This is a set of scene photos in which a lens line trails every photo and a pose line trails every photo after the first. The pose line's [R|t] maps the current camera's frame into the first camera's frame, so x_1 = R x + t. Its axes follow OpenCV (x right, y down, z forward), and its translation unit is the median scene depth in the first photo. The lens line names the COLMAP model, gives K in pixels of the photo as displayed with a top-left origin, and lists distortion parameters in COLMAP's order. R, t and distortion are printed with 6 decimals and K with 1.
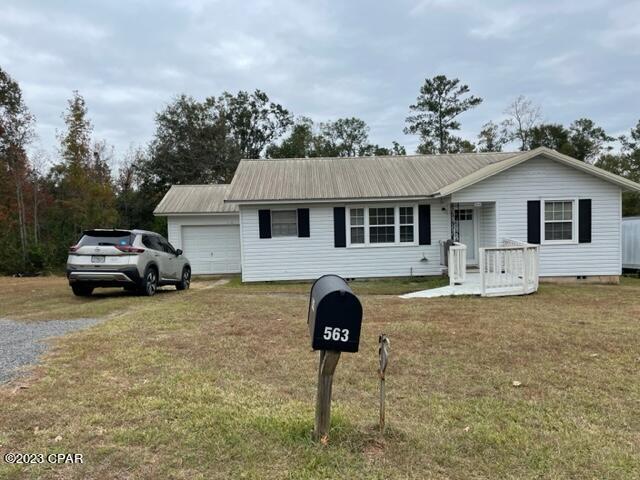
lens RADIAL K [[497.8, 0, 320.0], [0, 497.8, 240.0], [0, 0, 1]] dist [0.097777, -0.146309]
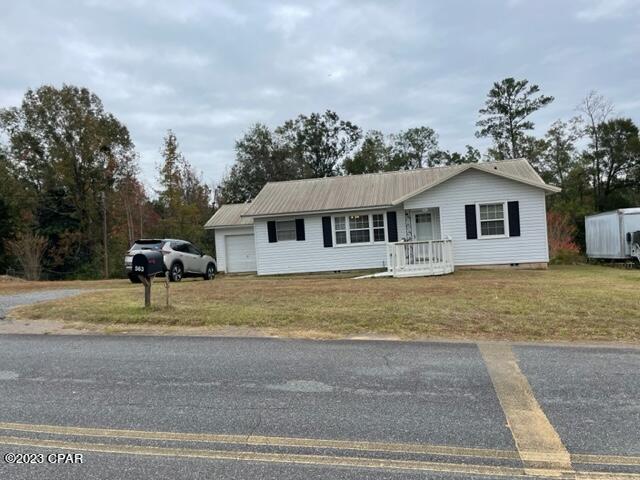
lens RADIAL K [[497.8, 0, 320.0], [0, 497.8, 240.0], [0, 0, 1]] dist [0.097777, -0.146309]
pose [[0.977754, -0.037307, -0.206410, 0.098656], [0.034087, 0.999236, -0.019137, 0.006776], [0.206966, 0.011675, 0.978278, -0.097075]]
